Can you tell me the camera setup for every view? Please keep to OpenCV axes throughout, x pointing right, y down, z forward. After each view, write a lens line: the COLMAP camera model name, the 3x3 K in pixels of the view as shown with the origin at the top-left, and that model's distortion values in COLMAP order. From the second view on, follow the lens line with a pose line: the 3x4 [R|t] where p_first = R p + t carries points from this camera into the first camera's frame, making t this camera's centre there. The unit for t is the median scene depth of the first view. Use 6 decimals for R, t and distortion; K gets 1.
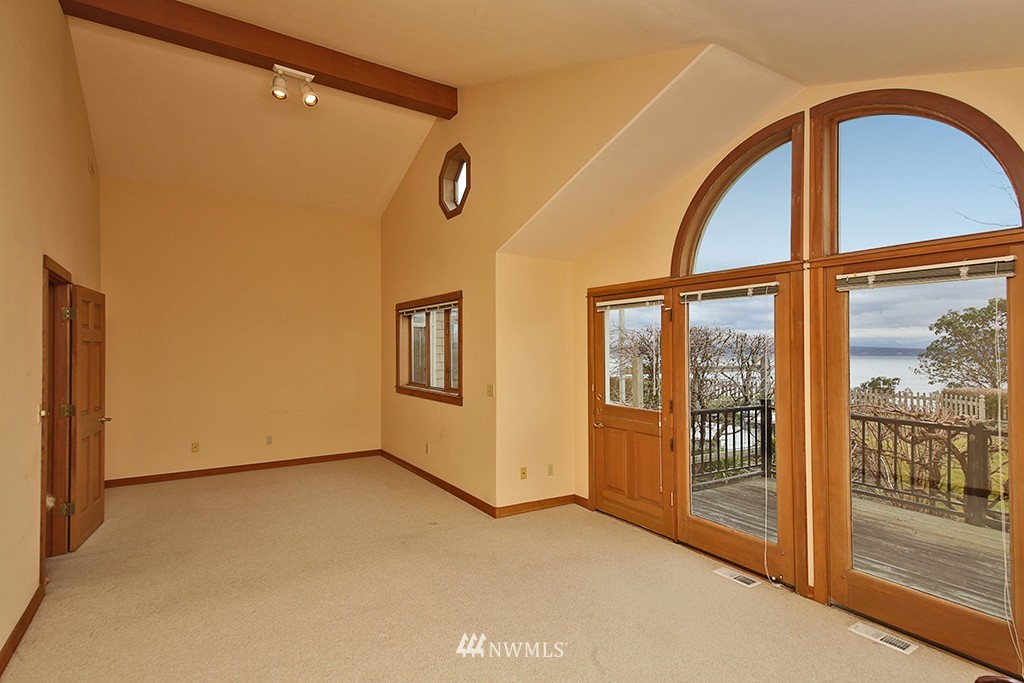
lens RADIAL K [[518.3, 0, 512.0], [0, 518.3, 341.5], [0, 0, 1]] dist [0.000683, 0.000083]
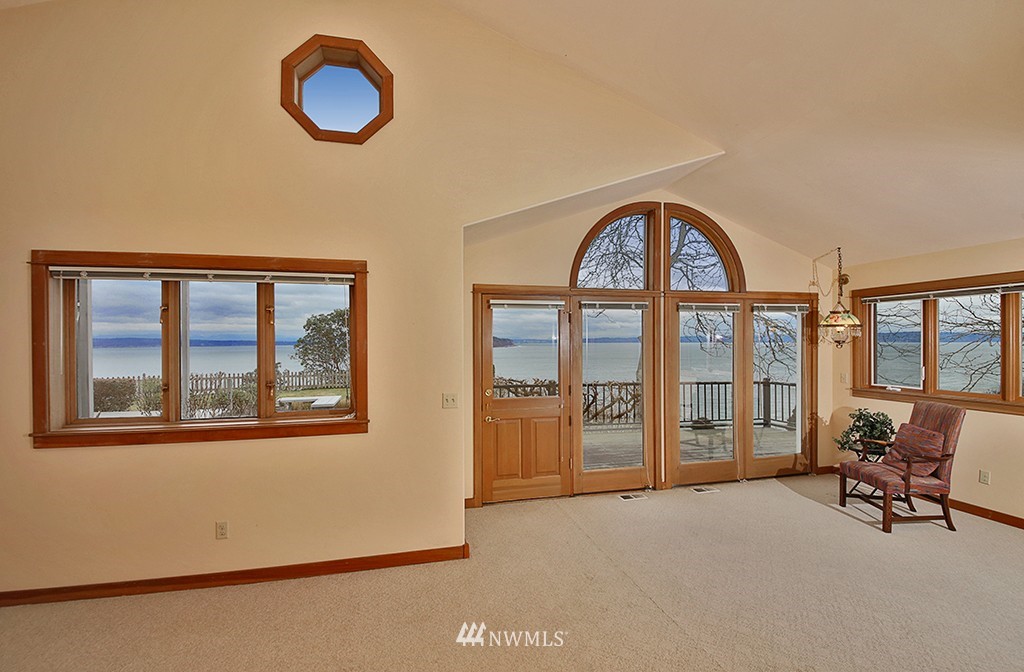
lens RADIAL K [[403.9, 0, 512.0], [0, 403.9, 336.0], [0, 0, 1]] dist [-0.012011, -0.000067]
pose [[0.328651, 0.006553, 0.944429, -0.619199], [-0.007722, 0.999961, -0.004251, -0.000762], [-0.944420, -0.005895, 0.328689, 0.756940]]
